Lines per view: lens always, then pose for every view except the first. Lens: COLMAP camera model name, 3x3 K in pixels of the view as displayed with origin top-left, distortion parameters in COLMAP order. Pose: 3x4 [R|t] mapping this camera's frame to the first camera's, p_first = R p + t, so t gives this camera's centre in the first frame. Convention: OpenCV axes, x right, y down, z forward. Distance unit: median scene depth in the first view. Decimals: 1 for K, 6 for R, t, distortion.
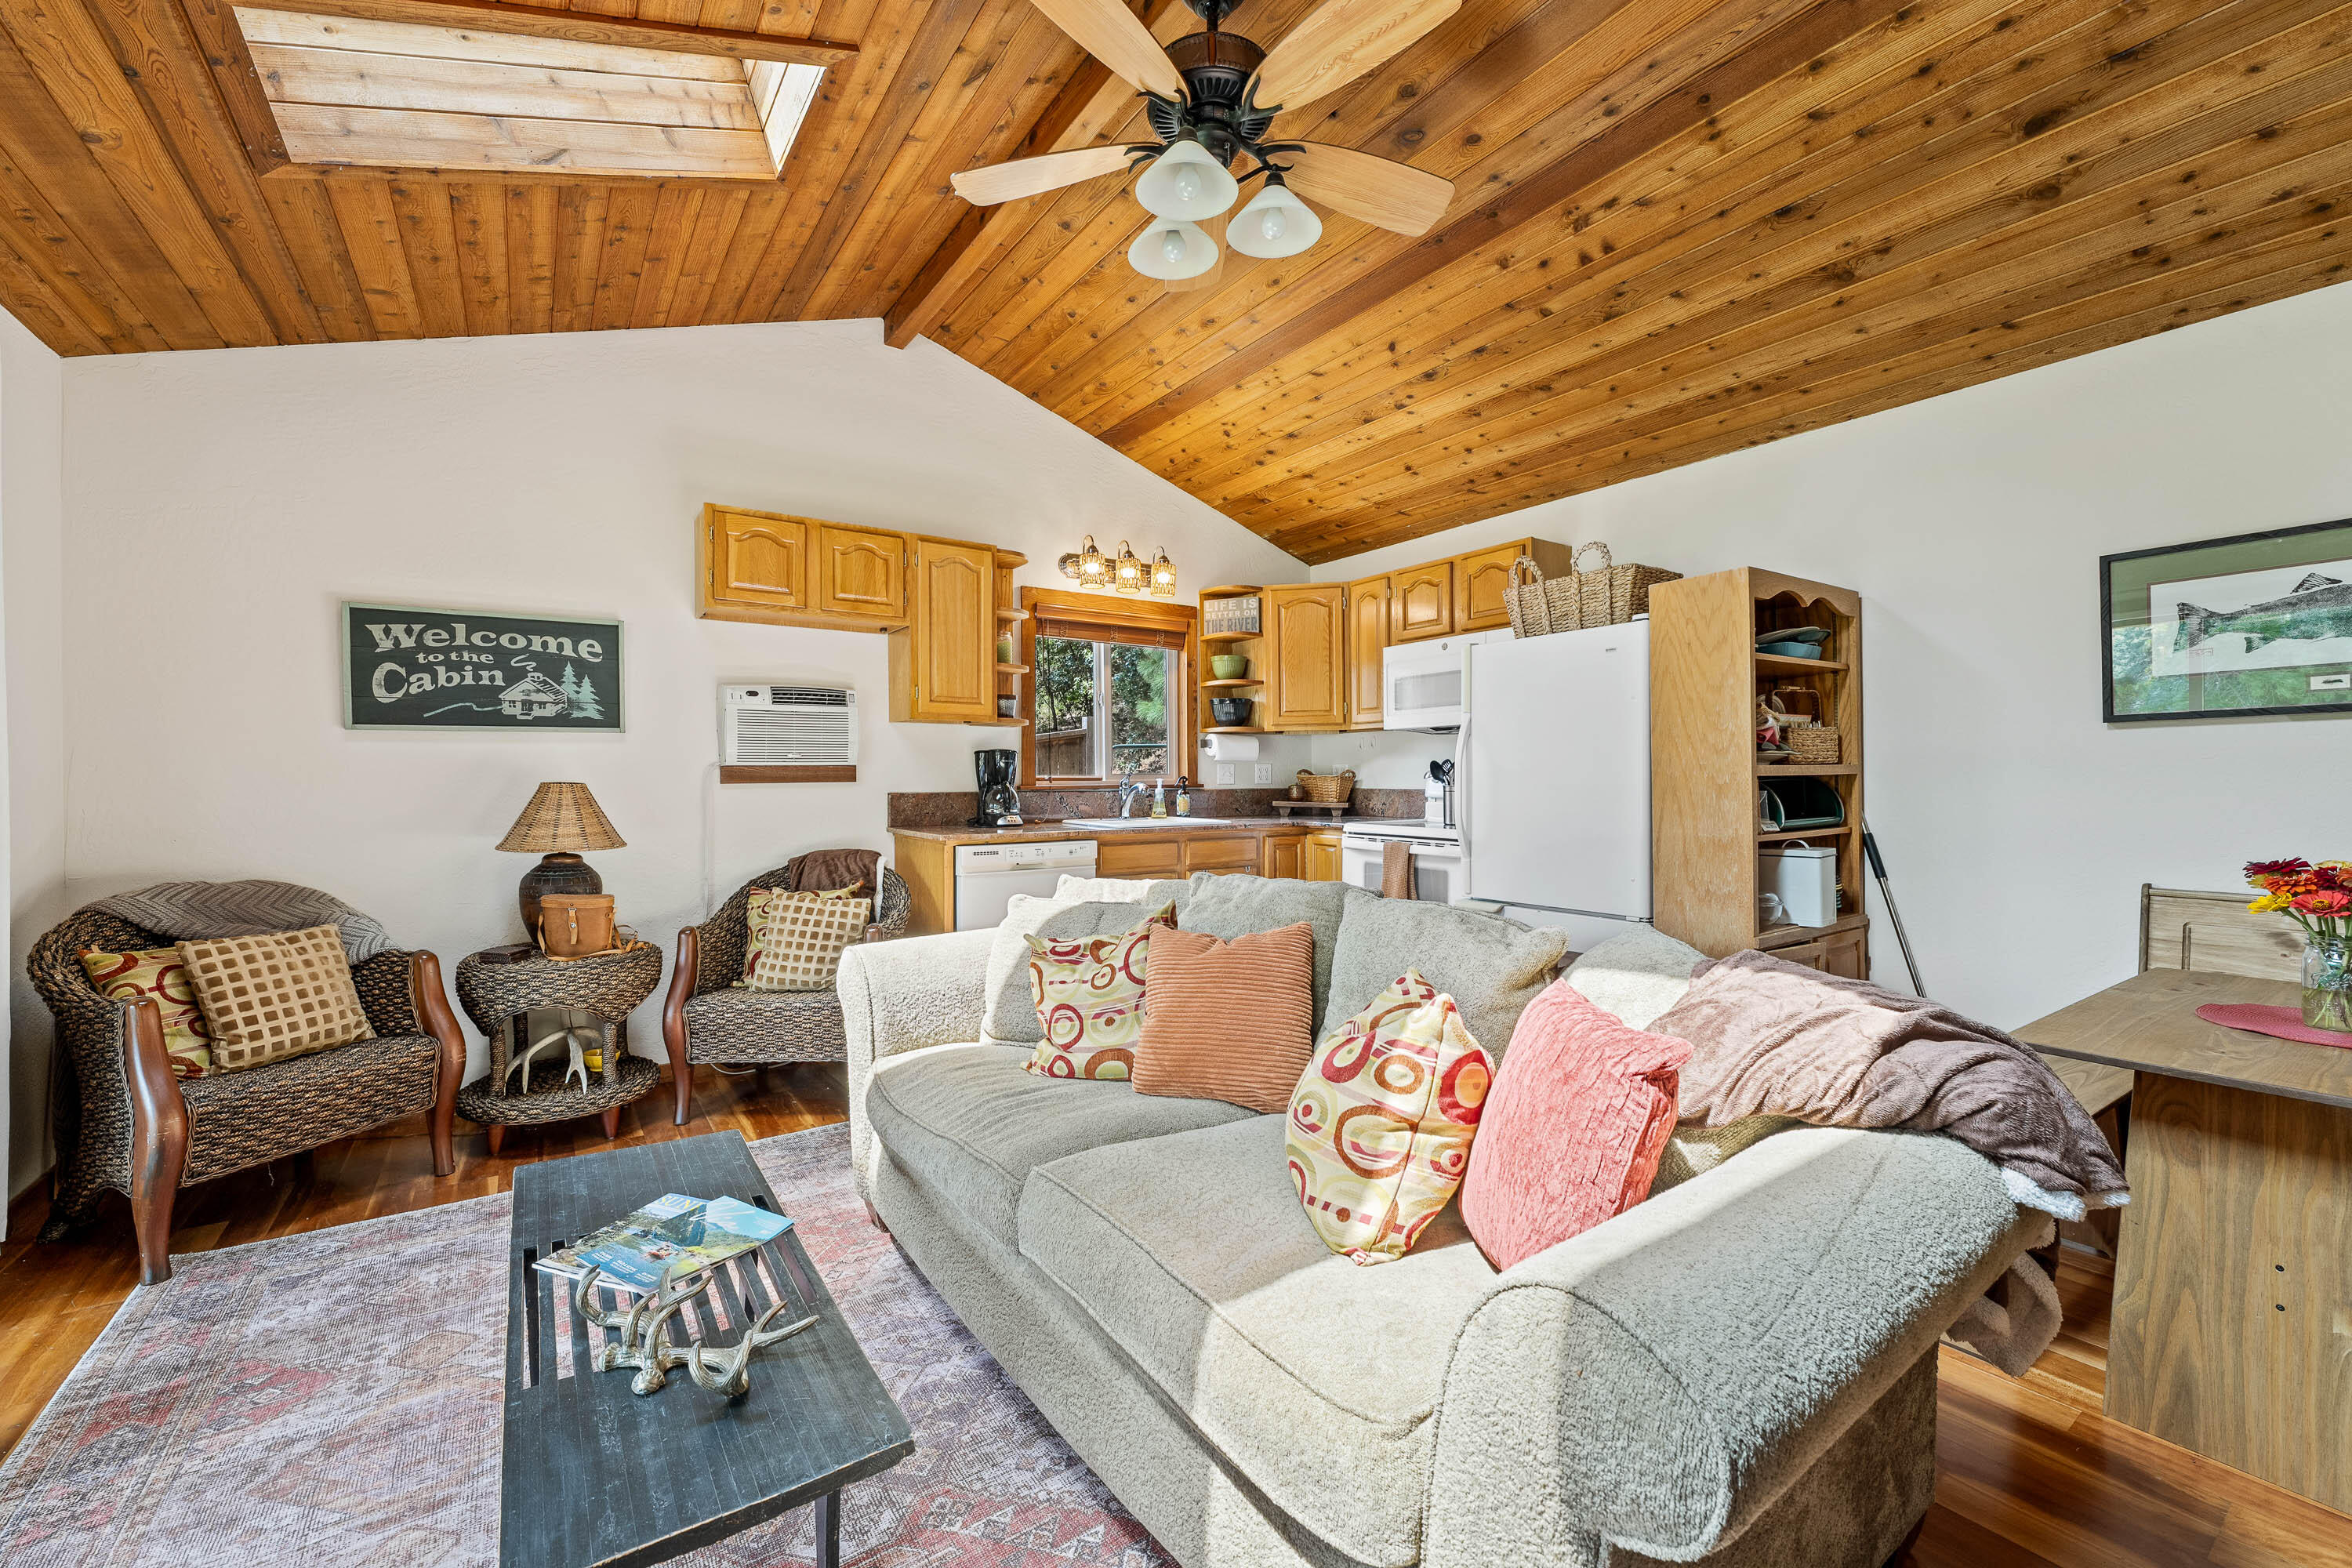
lens RADIAL K [[946.4, 0, 1176.0], [0, 946.4, 784.0], [0, 0, 1]] dist [-0.001840, -0.000075]
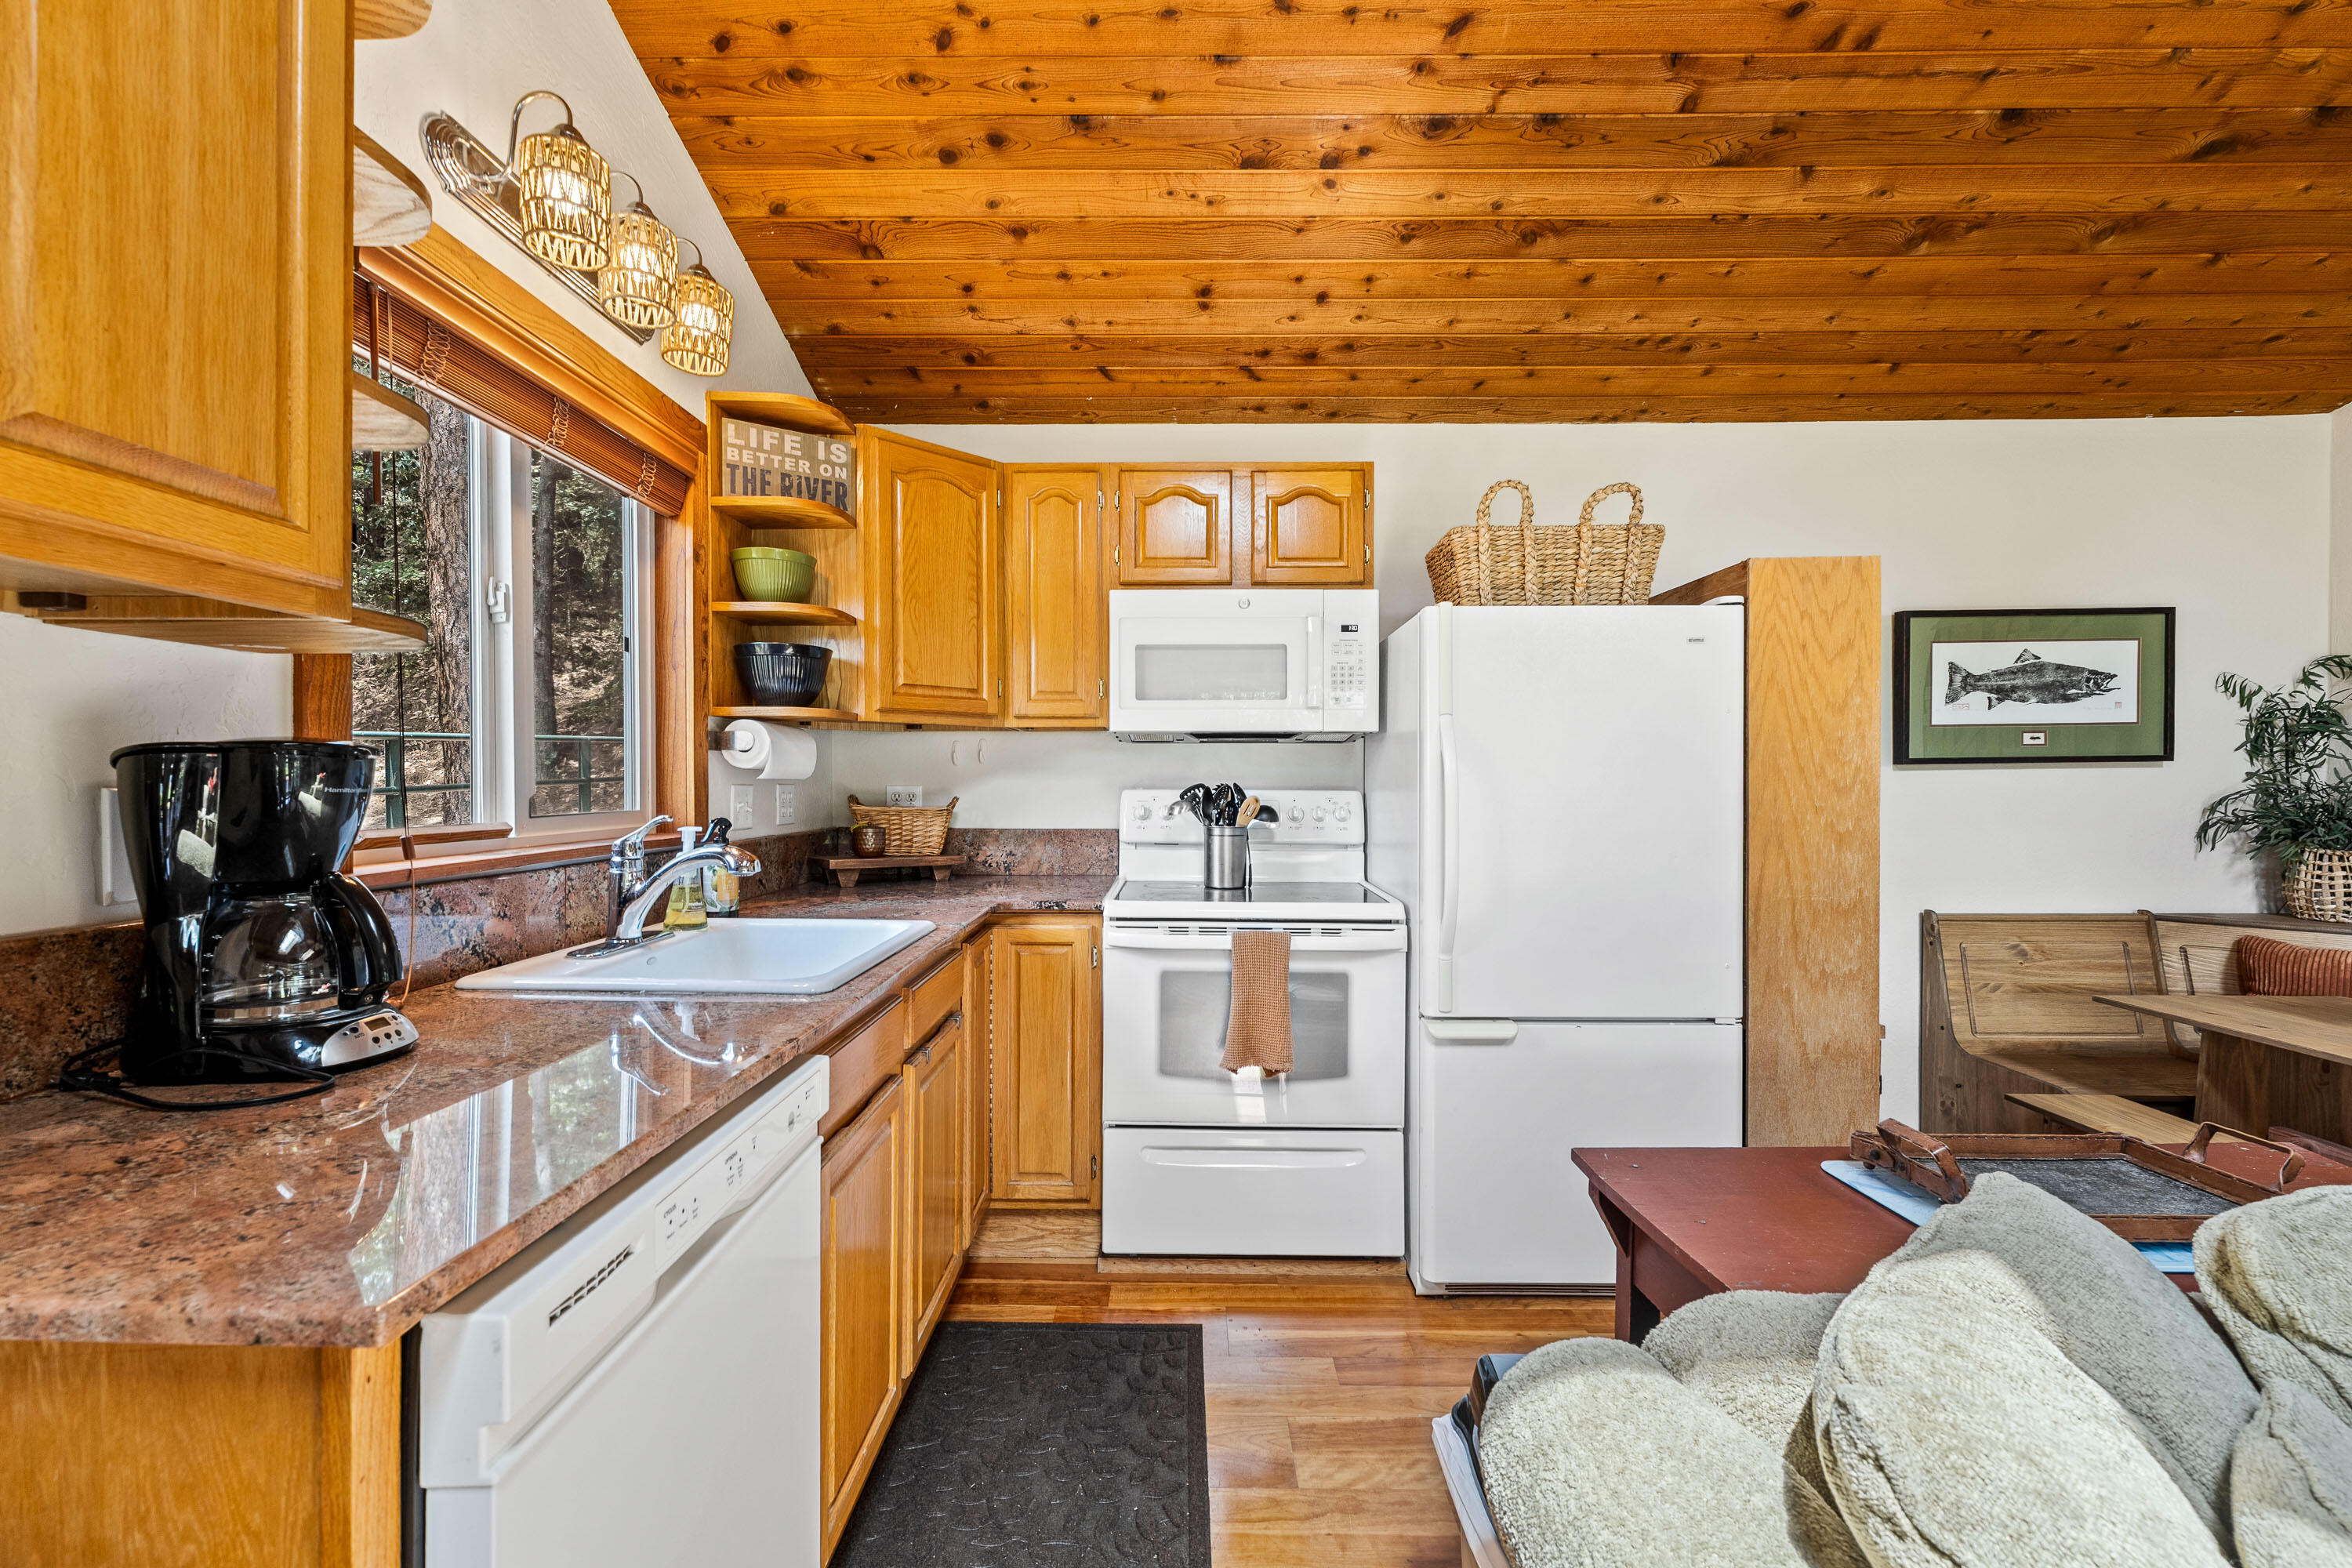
lens RADIAL K [[951.6, 0, 1172.2], [0, 951.6, 787.5], [0, 0, 1]] dist [-0.002577, 0.000067]
pose [[0.575383, 0.000024, 0.817884, -0.308603], [0.000358, 1.000000, -0.000281, -0.030089], [-0.817884, 0.000454, 0.575383, 0.831220]]
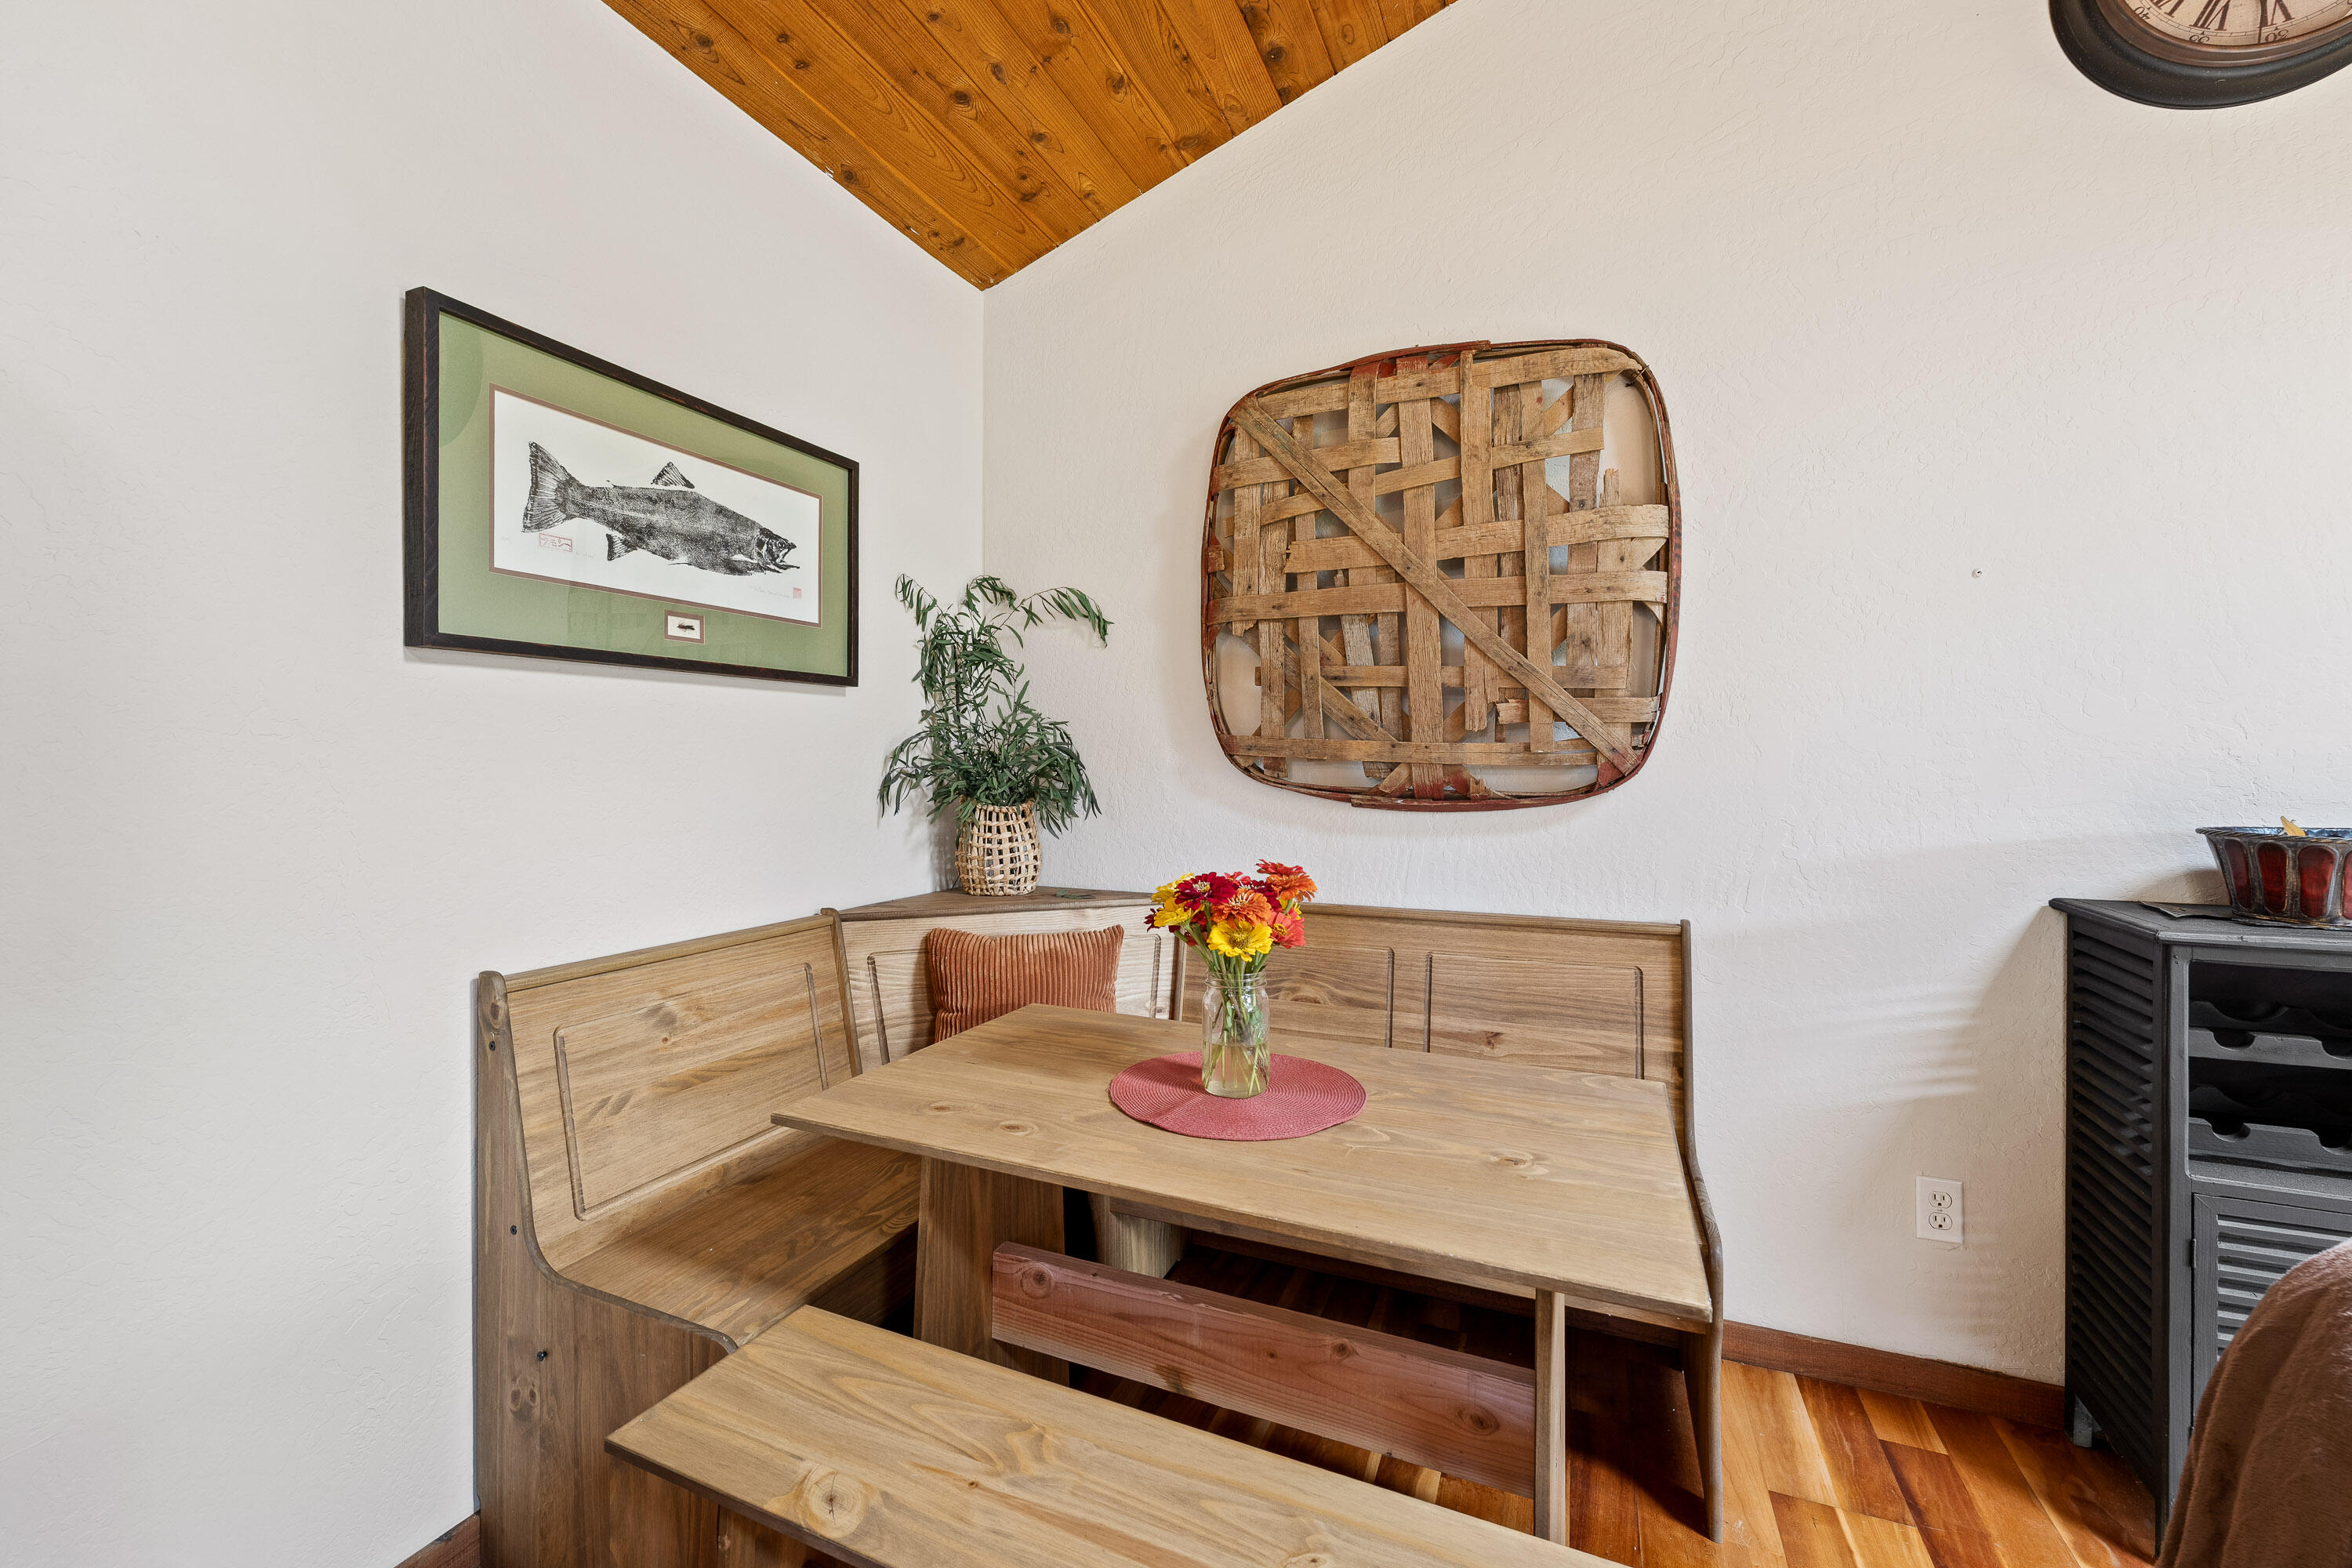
lens RADIAL K [[947.9, 0, 1170.0], [0, 947.9, 769.1], [0, 0, 1]] dist [-0.001098, -0.000032]
pose [[-0.536467, 0.004133, 0.843911, 0.307015], [0.006128, 0.999981, -0.001002, -0.001014], [-0.843899, 0.004634, -0.536482, 0.737995]]
